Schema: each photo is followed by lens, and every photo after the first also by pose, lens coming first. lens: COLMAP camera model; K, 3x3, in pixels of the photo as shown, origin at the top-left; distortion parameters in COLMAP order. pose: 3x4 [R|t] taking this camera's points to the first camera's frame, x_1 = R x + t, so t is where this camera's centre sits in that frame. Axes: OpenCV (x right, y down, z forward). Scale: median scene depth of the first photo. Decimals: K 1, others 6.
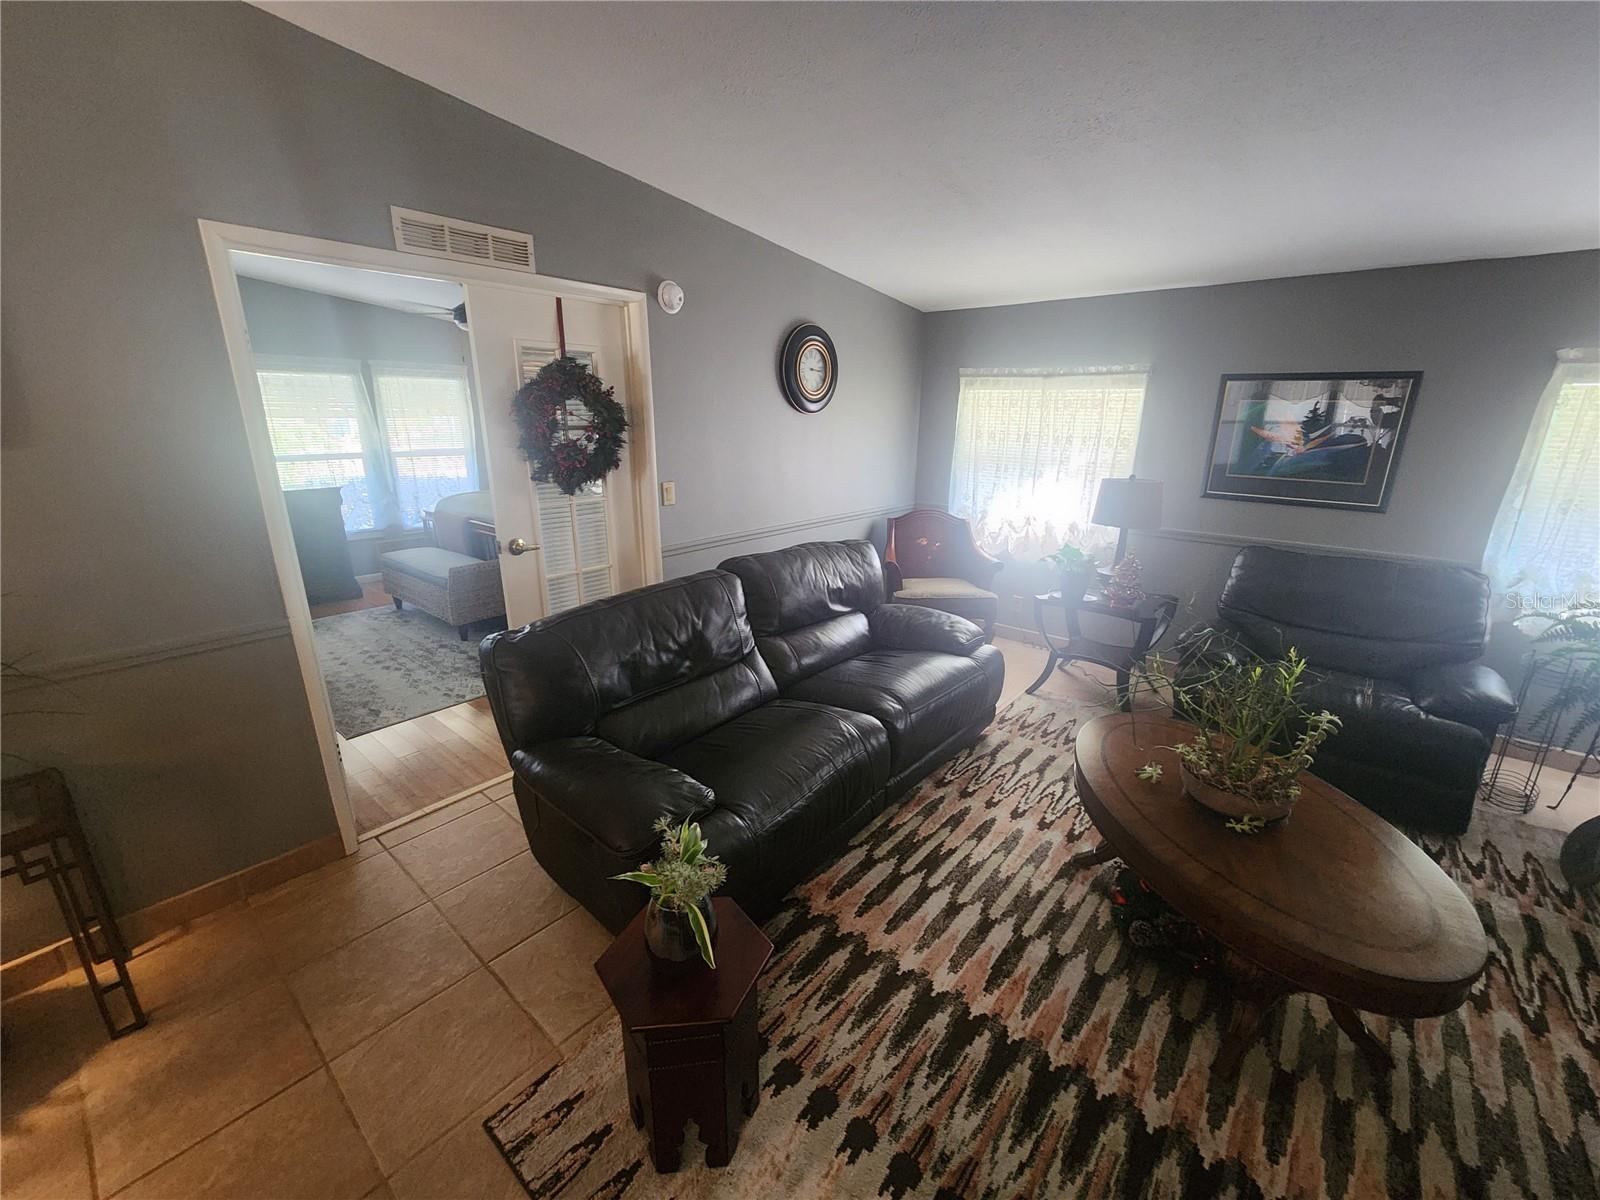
lens RADIAL K [[647.6, 0, 801.2], [0, 647.6, 600.7], [0, 0, 1]] dist [-0.001192, -0.000029]
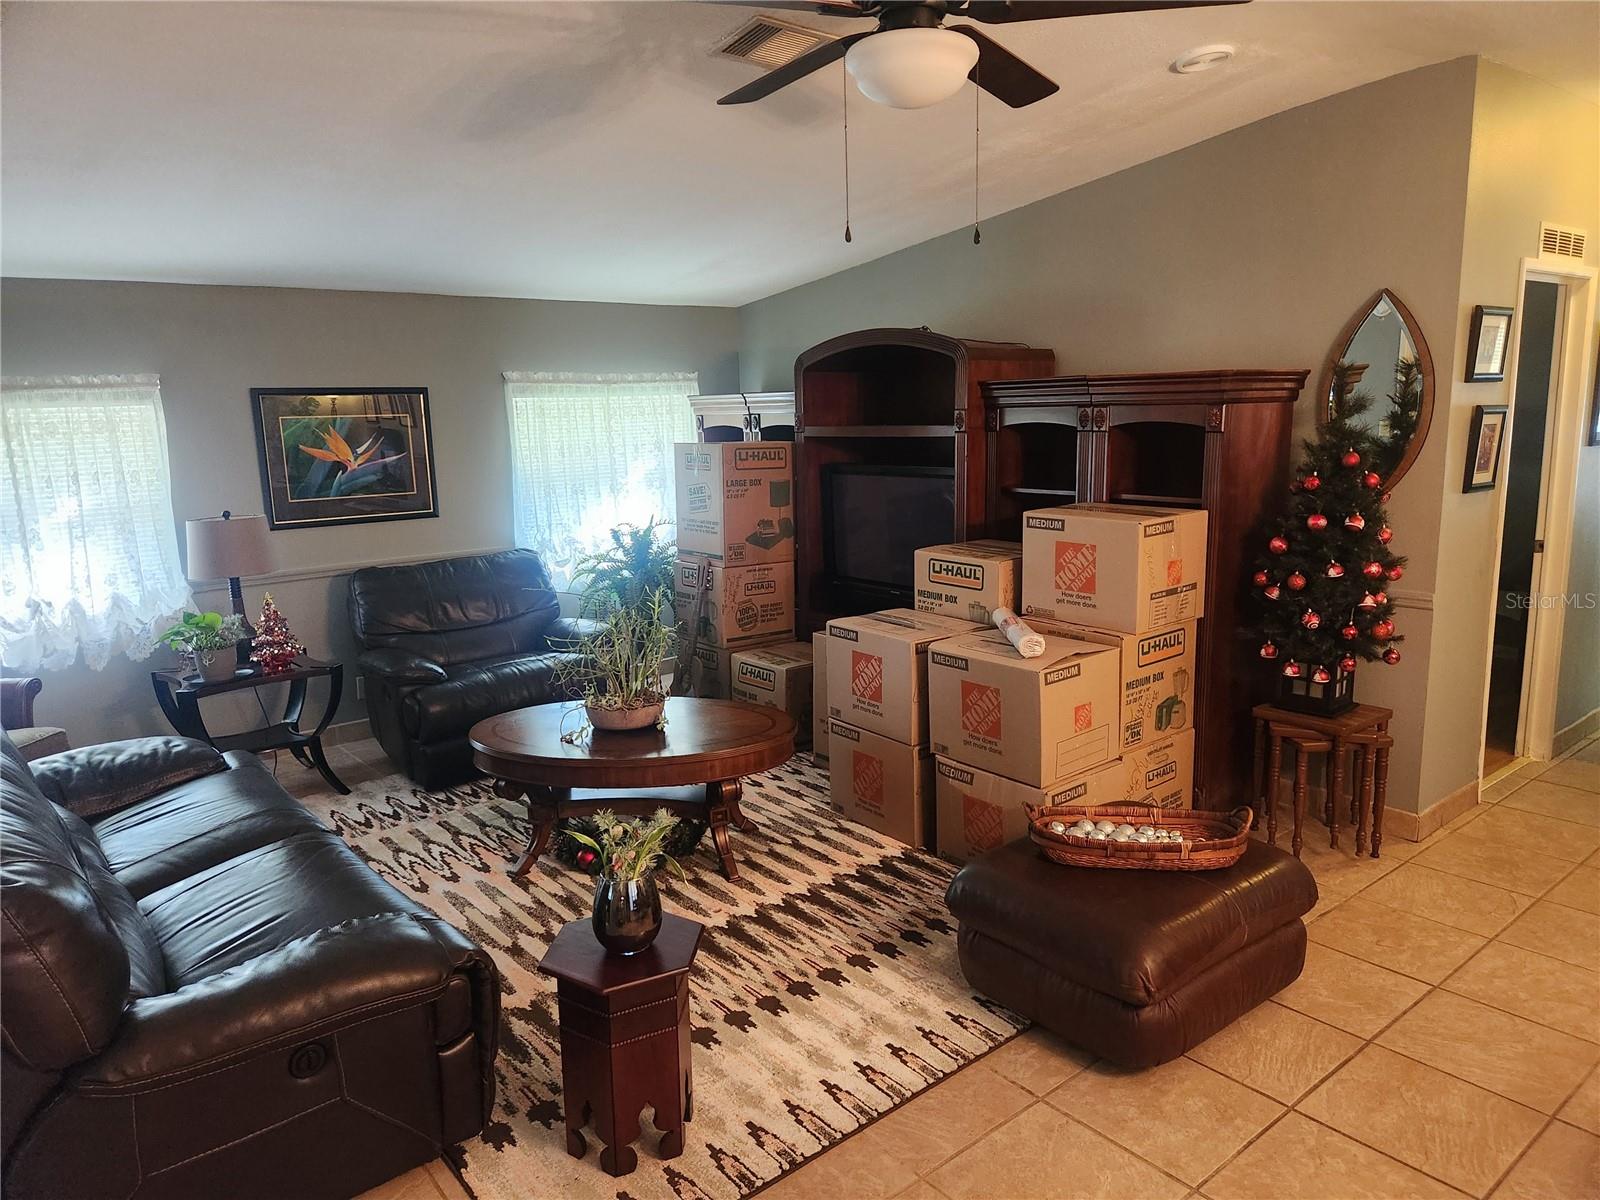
lens RADIAL K [[1077.4, 0, 799.3], [0, 1077.4, 598.6], [0, 0, 1]] dist [0.025244, -0.017350]
pose [[0.181617, -0.185577, 0.965700, -0.866605], [0.314918, 0.941289, 0.121660, -0.045186], [-0.931580, 0.282021, 0.229395, 0.098676]]
